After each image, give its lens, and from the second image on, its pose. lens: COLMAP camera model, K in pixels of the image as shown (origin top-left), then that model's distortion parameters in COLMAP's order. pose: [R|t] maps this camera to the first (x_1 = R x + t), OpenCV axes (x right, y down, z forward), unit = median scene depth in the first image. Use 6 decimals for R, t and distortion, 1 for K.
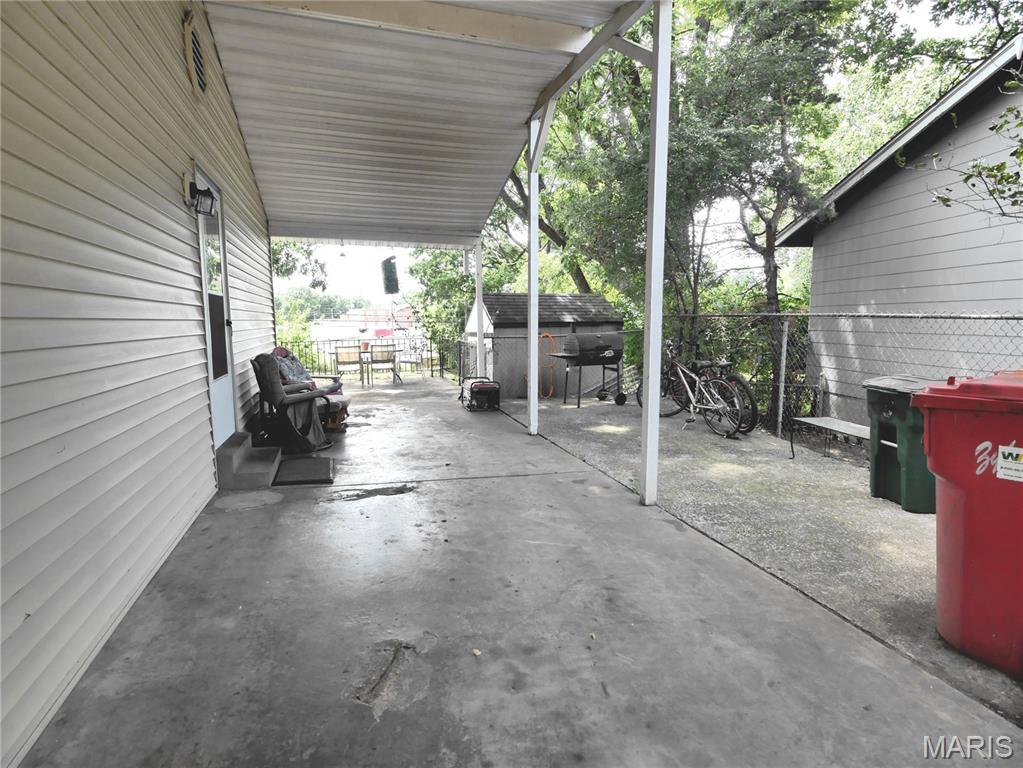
lens RADIAL K [[544.3, 0, 510.1], [0, 544.3, 386.8], [0, 0, 1]] dist [-0.000757, -0.009863]
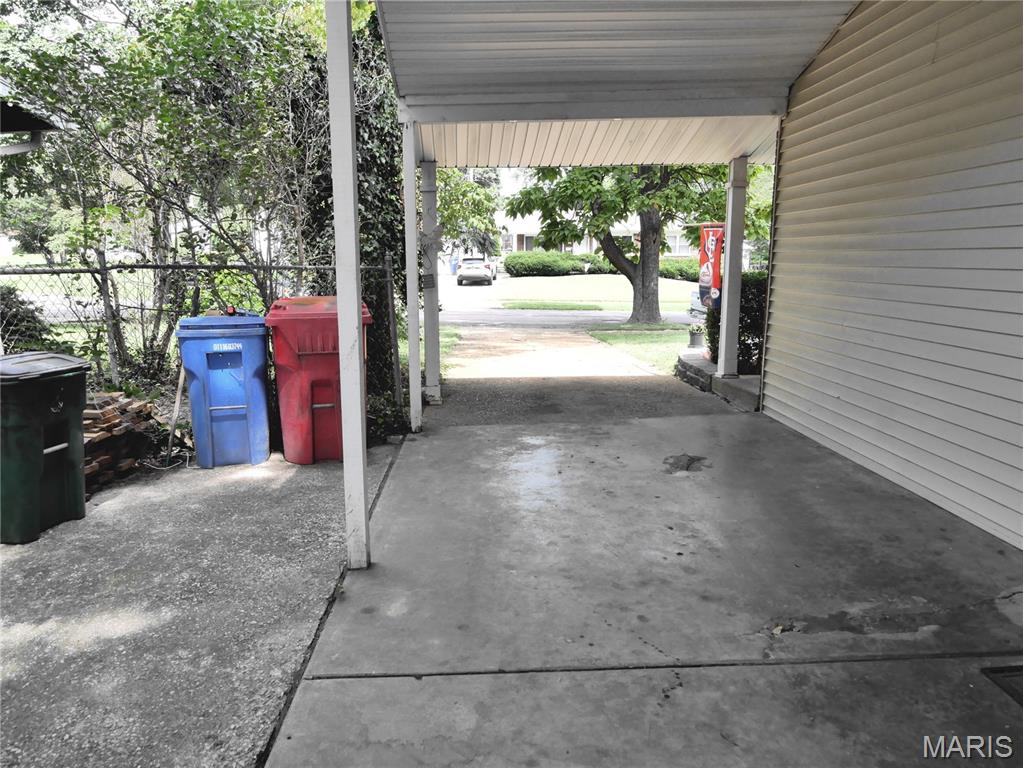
lens RADIAL K [[656.7, 0, 508.8], [0, 656.7, 384.4], [0, 0, 1]] dist [0.002458, -0.000676]
pose [[-0.965006, -0.042210, 0.258809, -0.106777], [0.039110, 0.952754, 0.301216, -0.213927], [-0.259295, 0.300797, -0.917762, 1.603467]]
